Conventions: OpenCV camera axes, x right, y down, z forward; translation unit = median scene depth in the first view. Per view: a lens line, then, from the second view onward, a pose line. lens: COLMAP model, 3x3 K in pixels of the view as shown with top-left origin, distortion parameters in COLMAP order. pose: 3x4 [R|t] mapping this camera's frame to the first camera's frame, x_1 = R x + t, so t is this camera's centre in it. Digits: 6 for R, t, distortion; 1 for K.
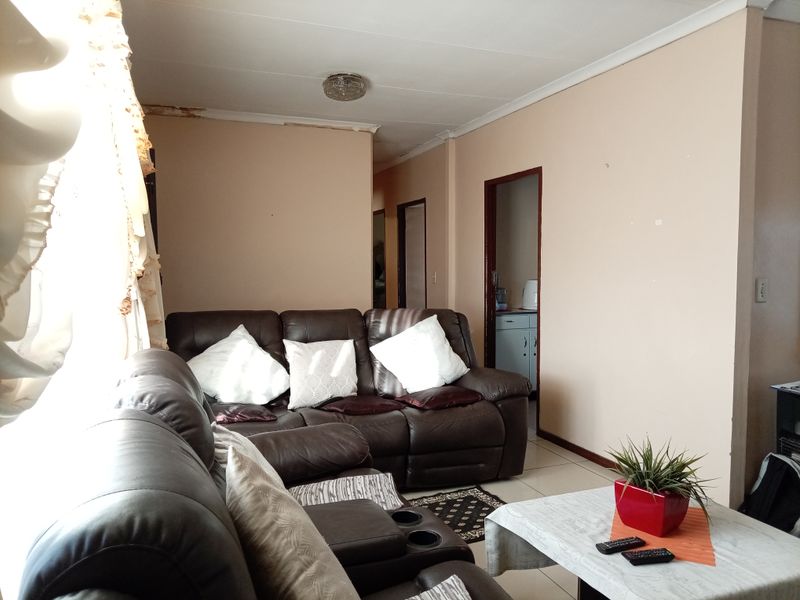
lens RADIAL K [[595.9, 0, 401.3], [0, 595.9, 303.3], [0, 0, 1]] dist [0.011277, -0.014320]
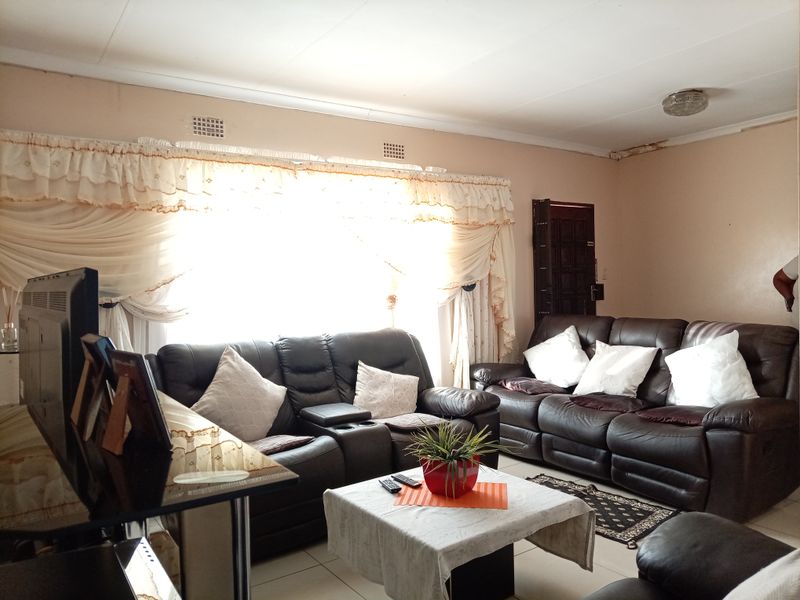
lens RADIAL K [[595.9, 0, 401.8], [0, 595.9, 296.7], [0, 0, 1]] dist [0.011277, -0.014320]
pose [[0.235440, 0.016003, -0.971757, 0.937746], [-0.040289, 0.999166, 0.006693, -0.017817], [0.971053, 0.037576, 0.235889, 0.352016]]
